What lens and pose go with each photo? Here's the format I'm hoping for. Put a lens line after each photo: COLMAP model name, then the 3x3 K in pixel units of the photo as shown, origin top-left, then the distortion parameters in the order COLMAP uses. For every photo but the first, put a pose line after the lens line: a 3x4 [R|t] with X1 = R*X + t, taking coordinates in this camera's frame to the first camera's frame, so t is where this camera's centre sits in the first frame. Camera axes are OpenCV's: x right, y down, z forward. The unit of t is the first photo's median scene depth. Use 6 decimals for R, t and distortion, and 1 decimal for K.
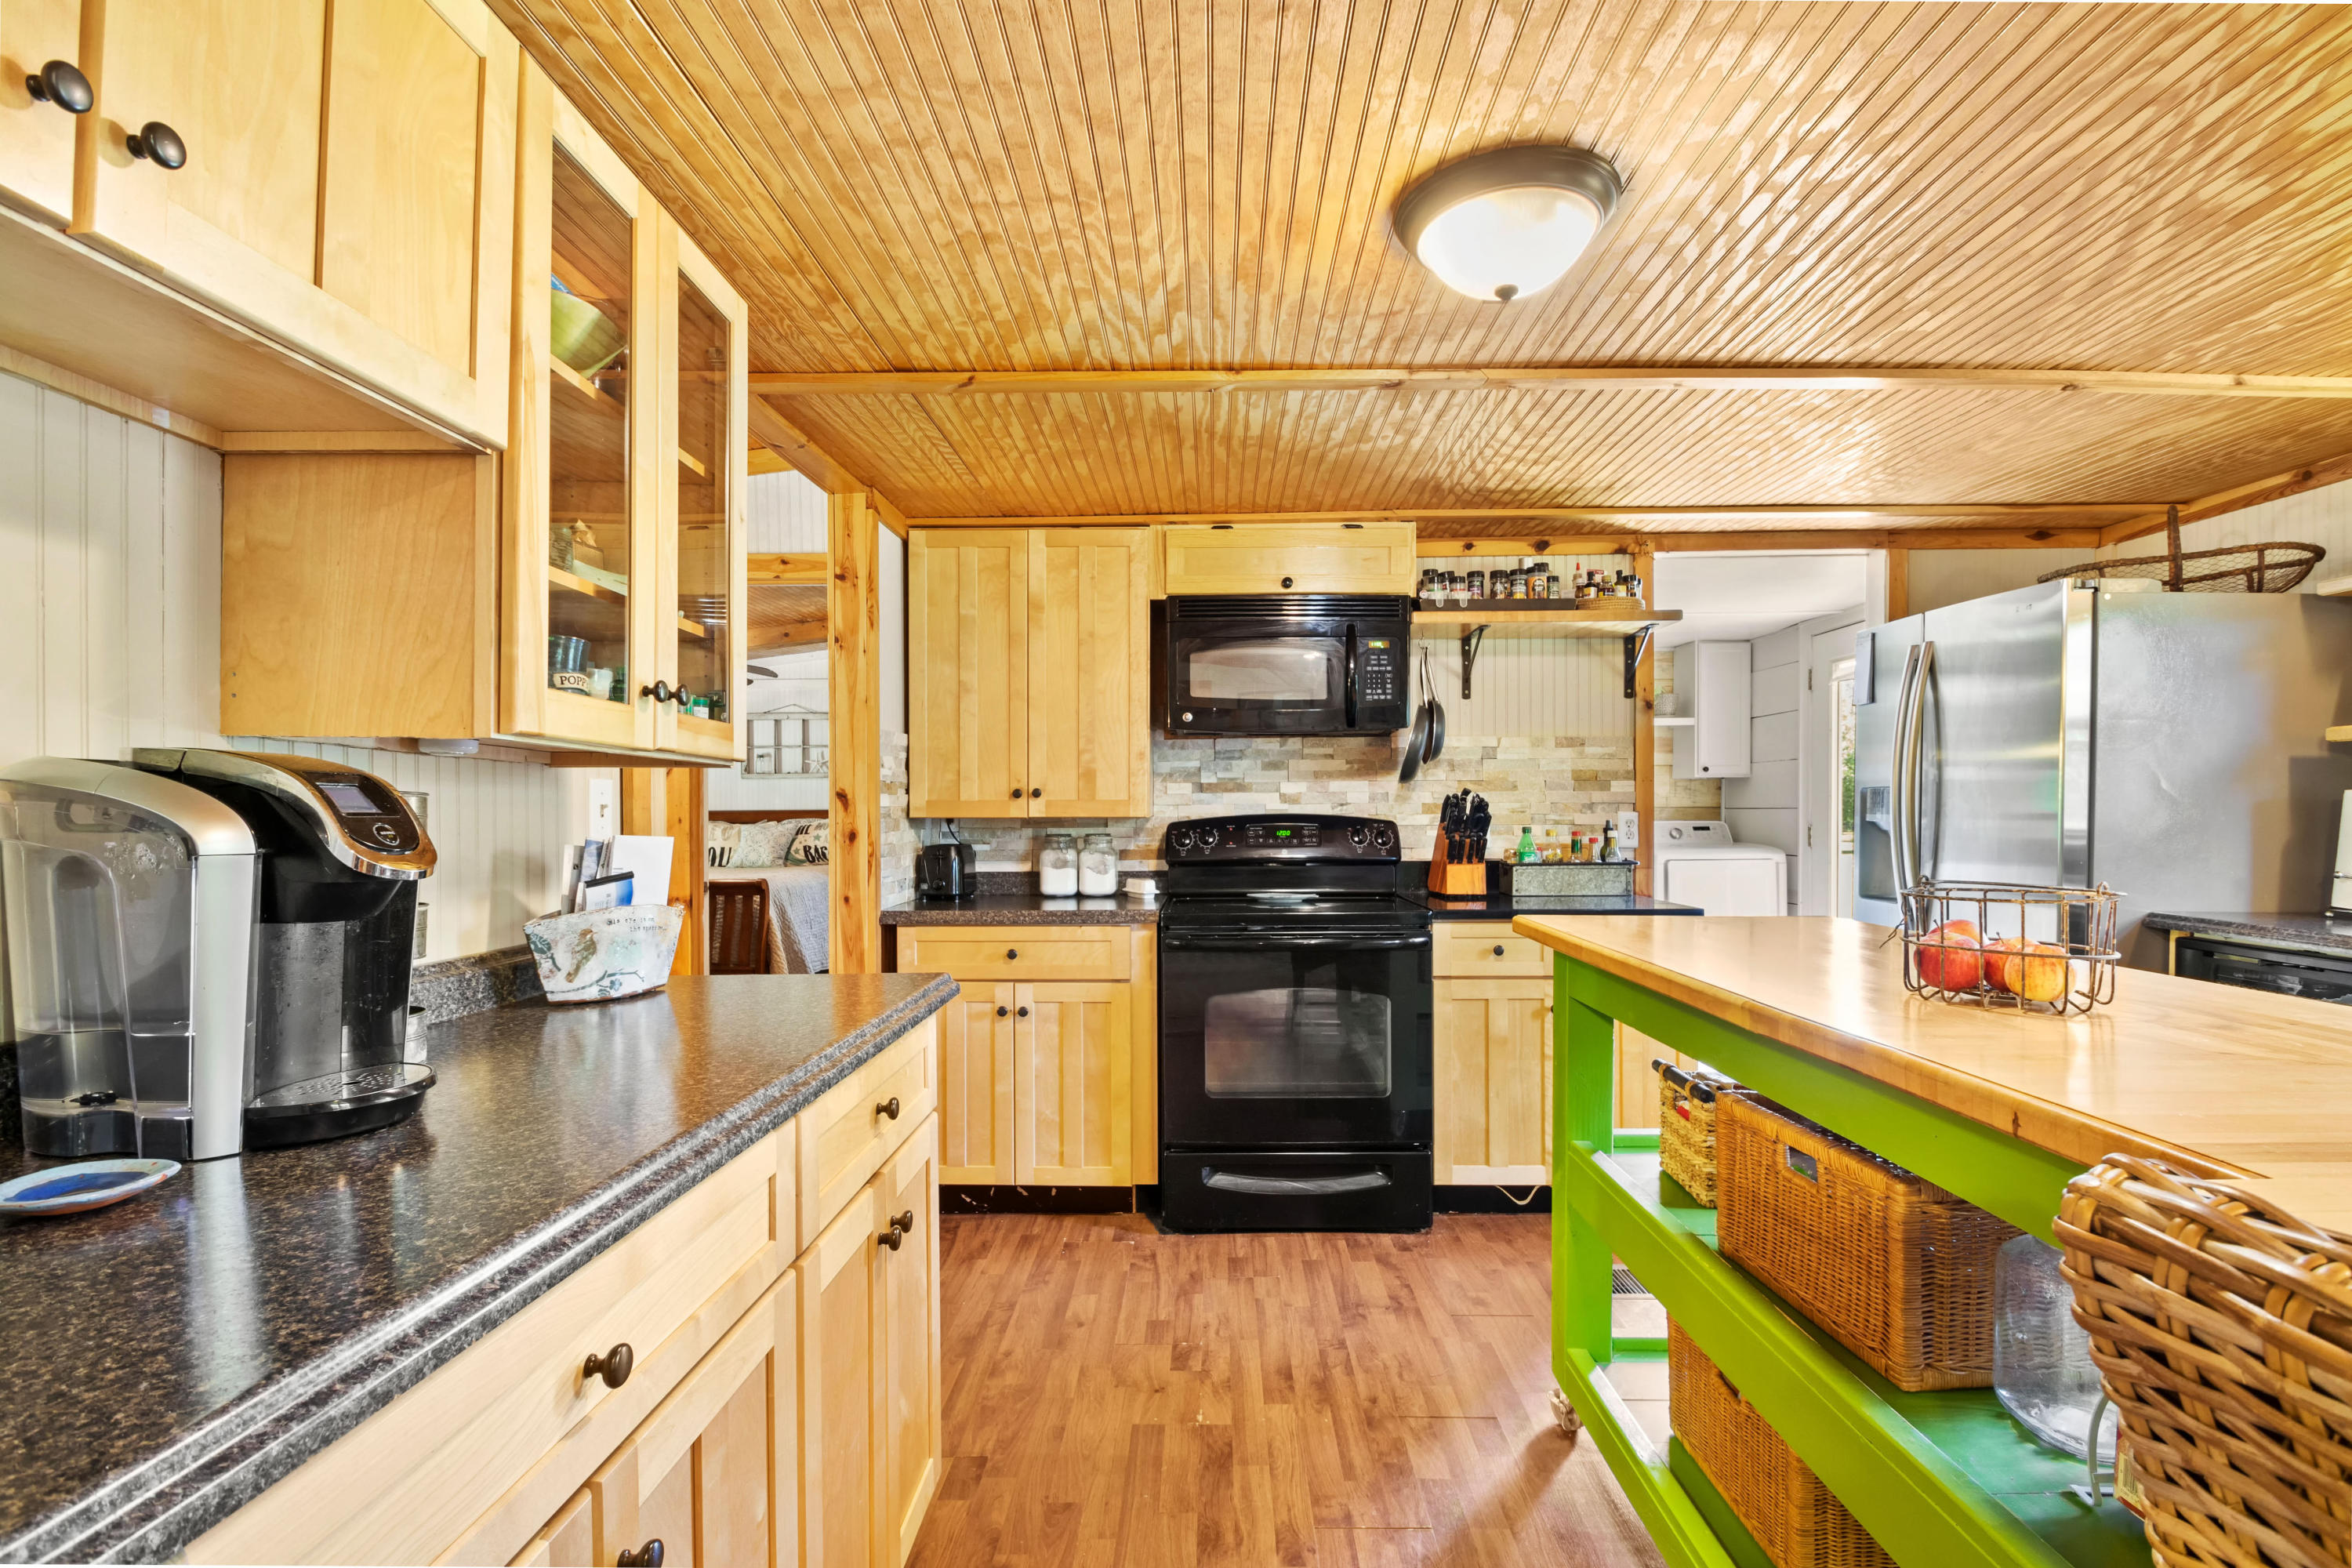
lens RADIAL K [[1100.0, 0, 1185.6], [0, 1100.0, 814.3], [0, 0, 1]] dist [0.009152, -0.013979]
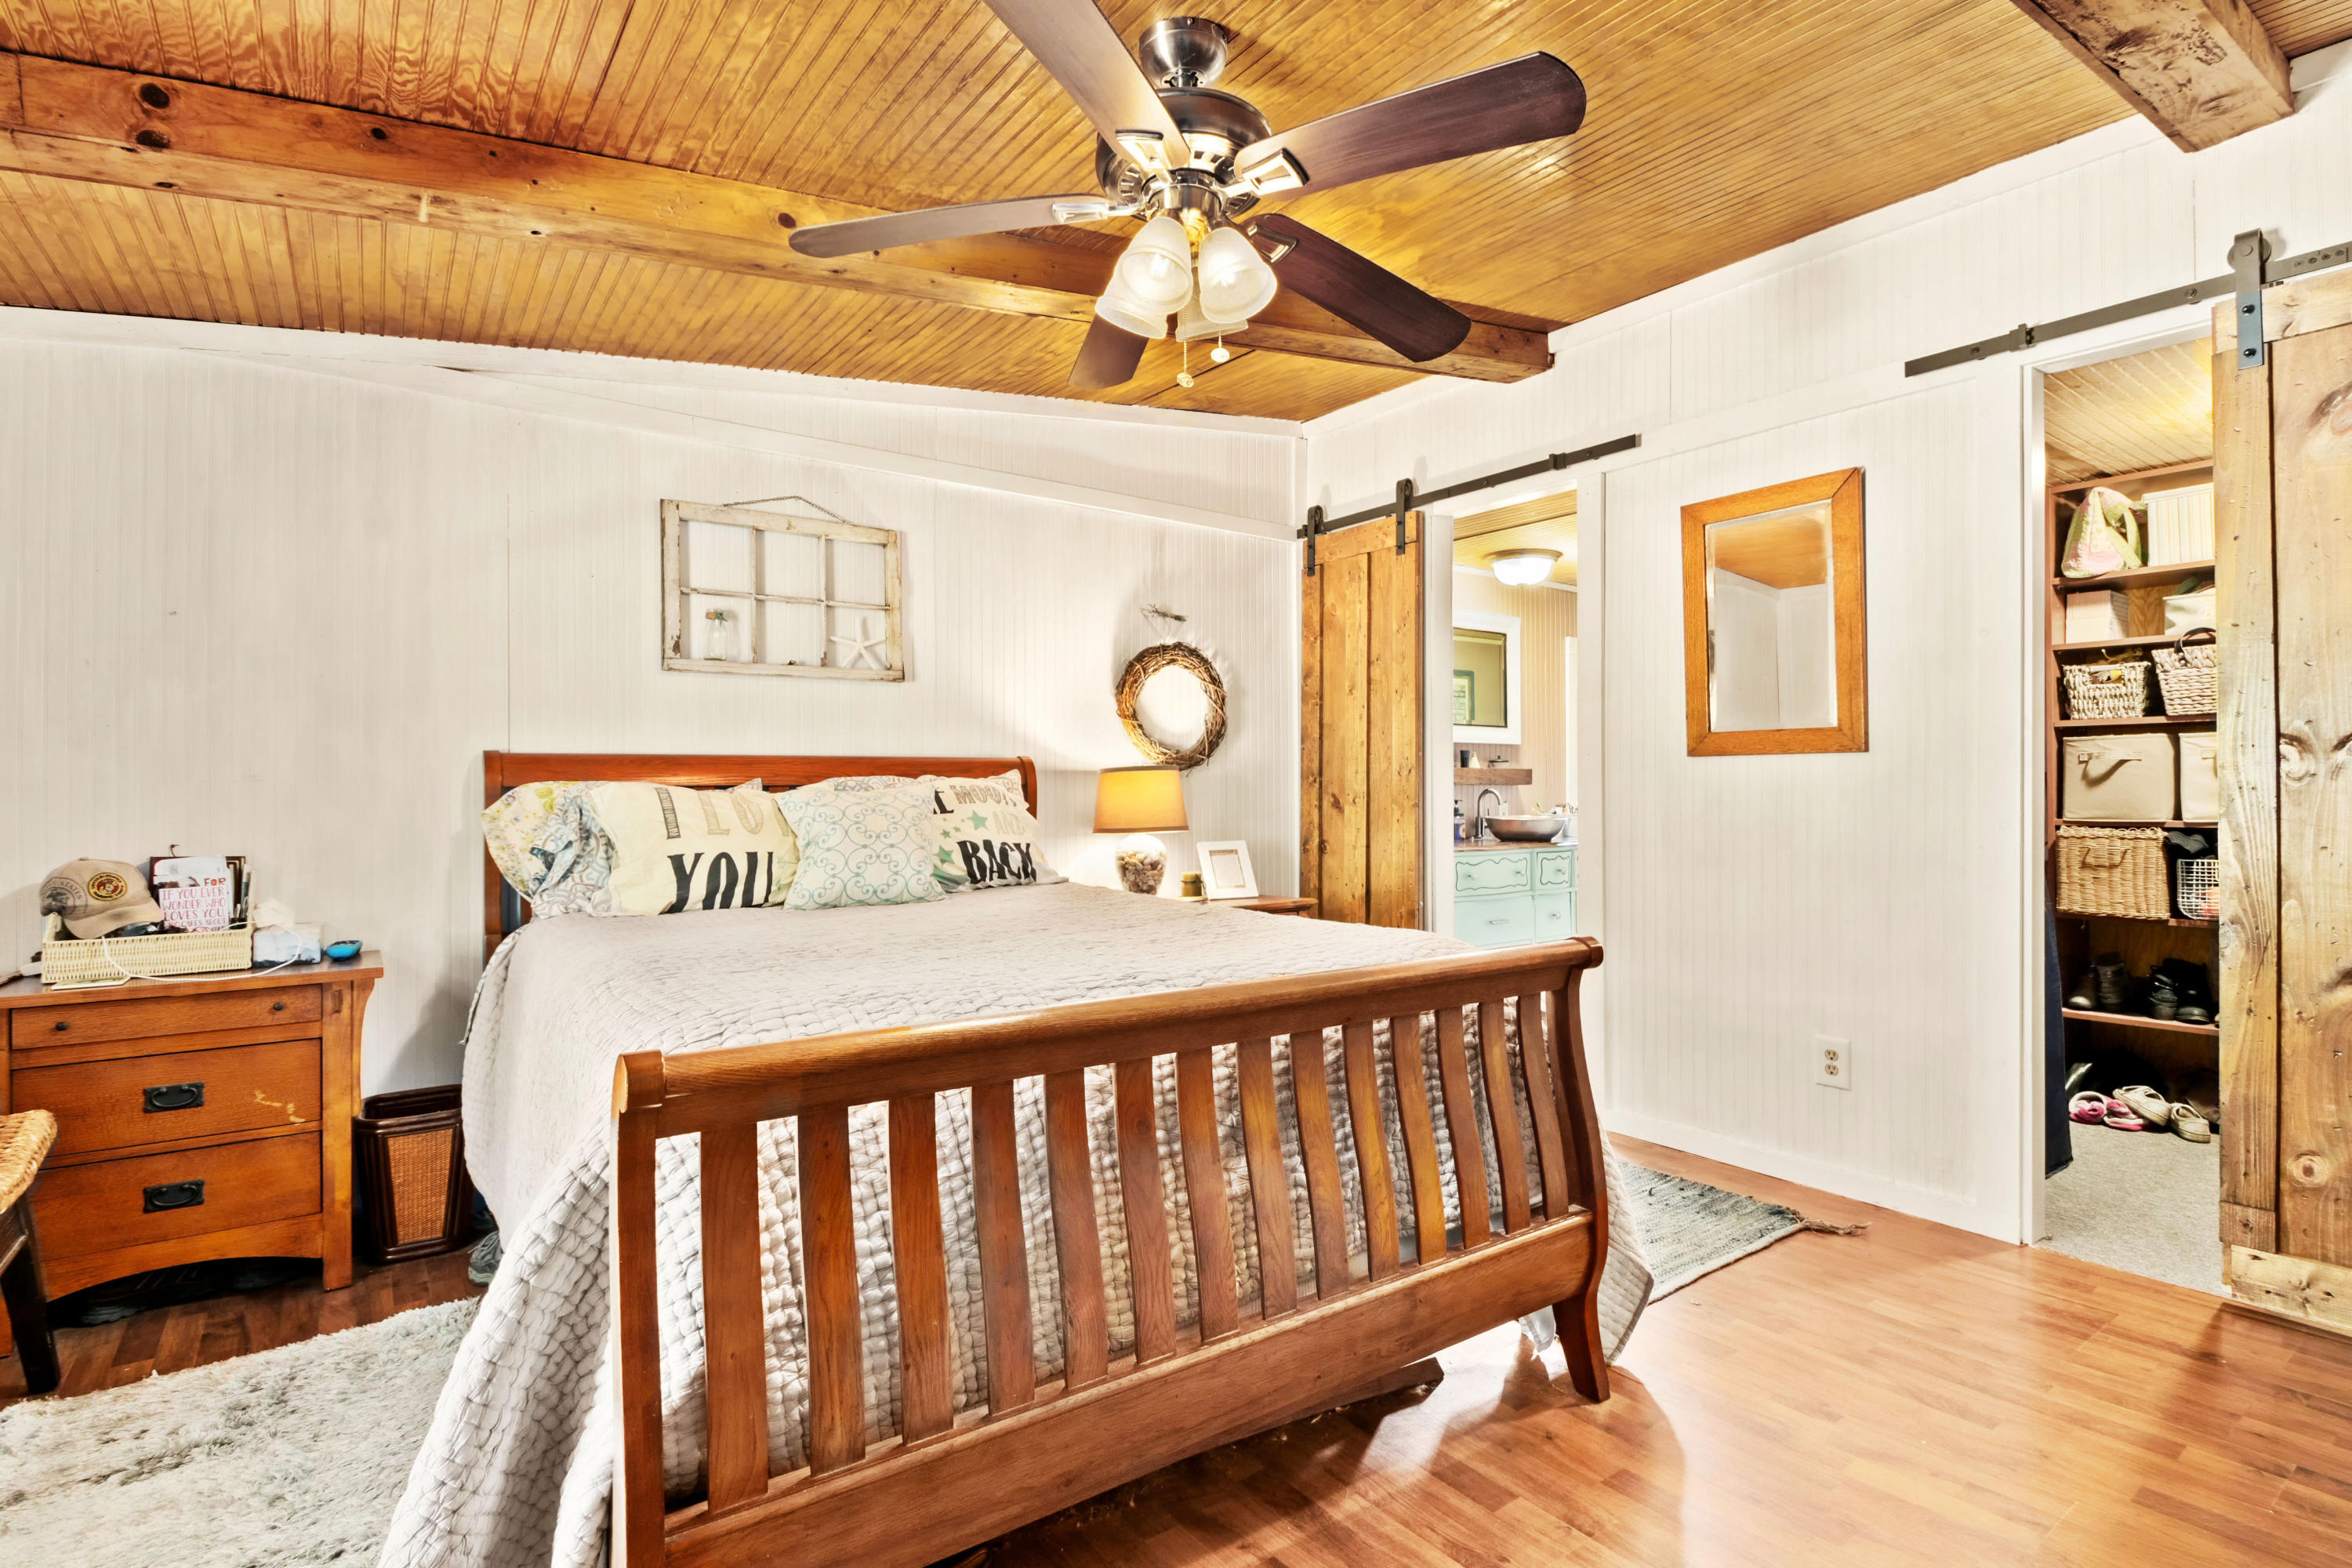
lens RADIAL K [[1148.8, 0, 1139.5], [0, 1148.8, 788.2], [0, 0, 1]] dist [-0.002023, -0.000170]
pose [[0.802948, 0.002608, 0.596043, -0.525009], [-0.002176, 0.999997, -0.001444, 0.008967], [-0.596045, -0.000138, 0.802951, 0.602252]]
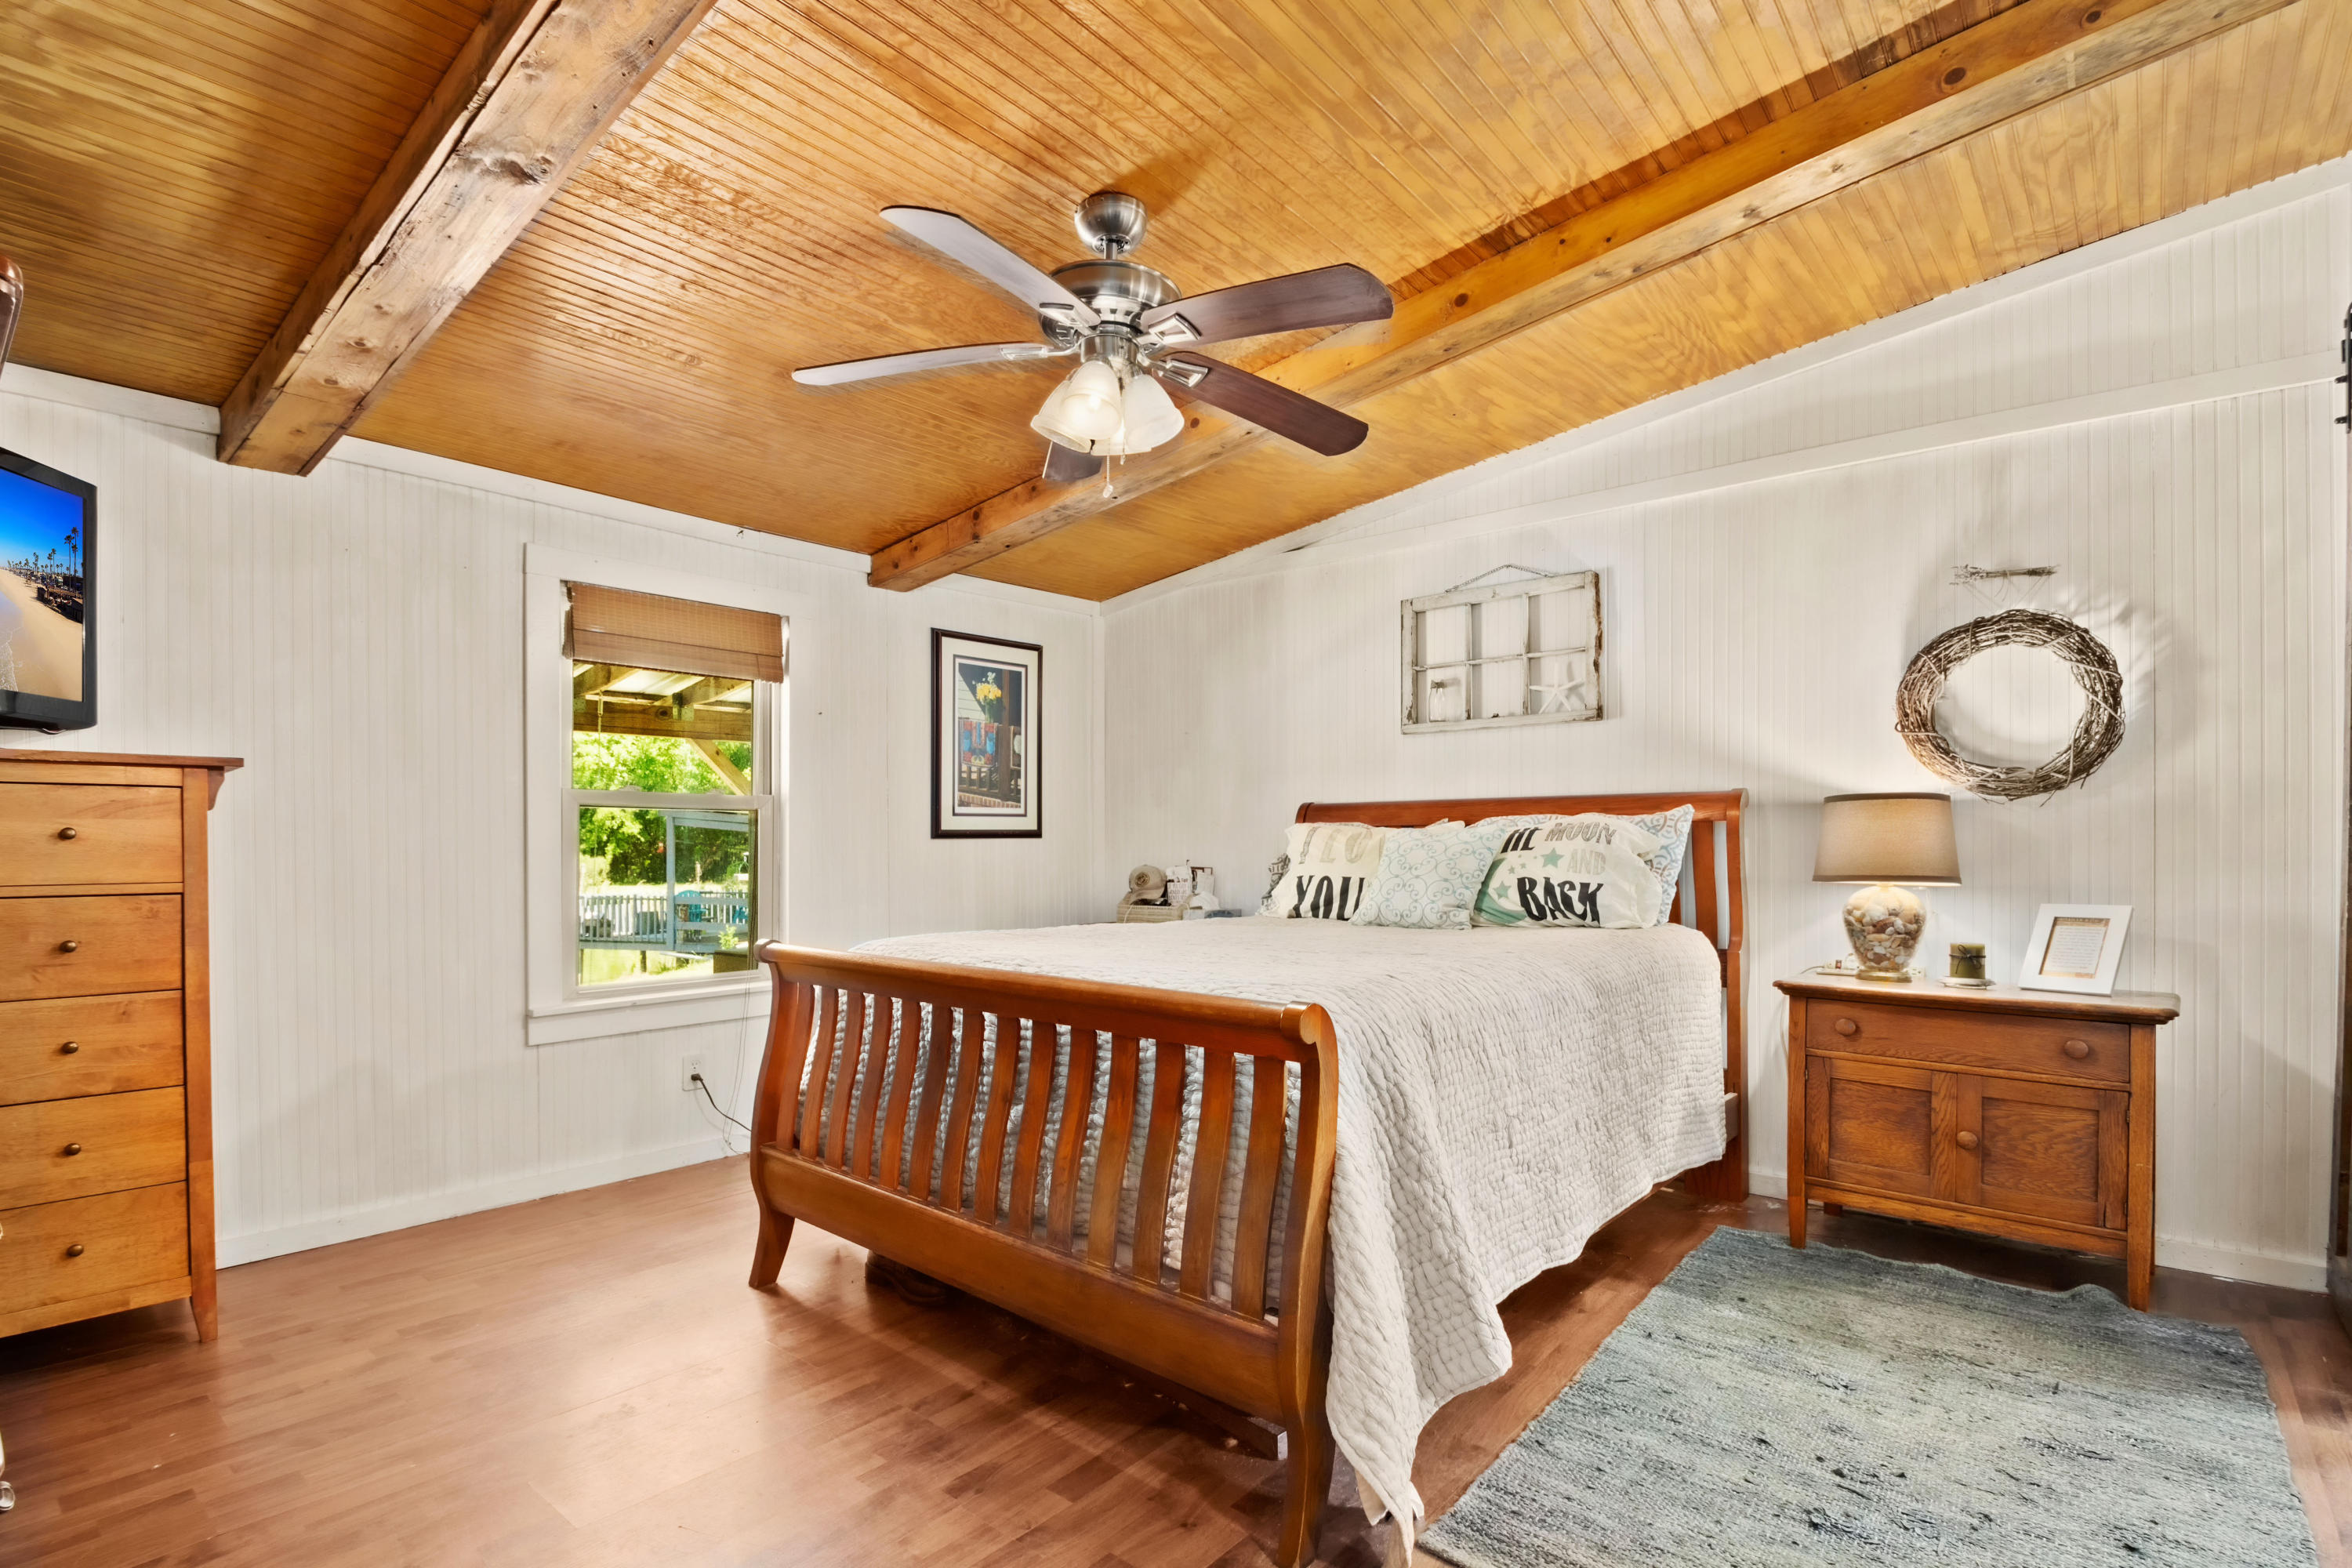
lens RADIAL K [[1091.2, 0, 1173.3], [0, 1091.2, 856.4], [0, 0, 1]] dist [0.000476, -0.013435]
pose [[0.775251, 0.012455, -0.631530, -0.183635], [-0.002666, 0.999861, 0.016446, 0.013605], [0.631647, -0.011066, 0.775177, 0.583040]]
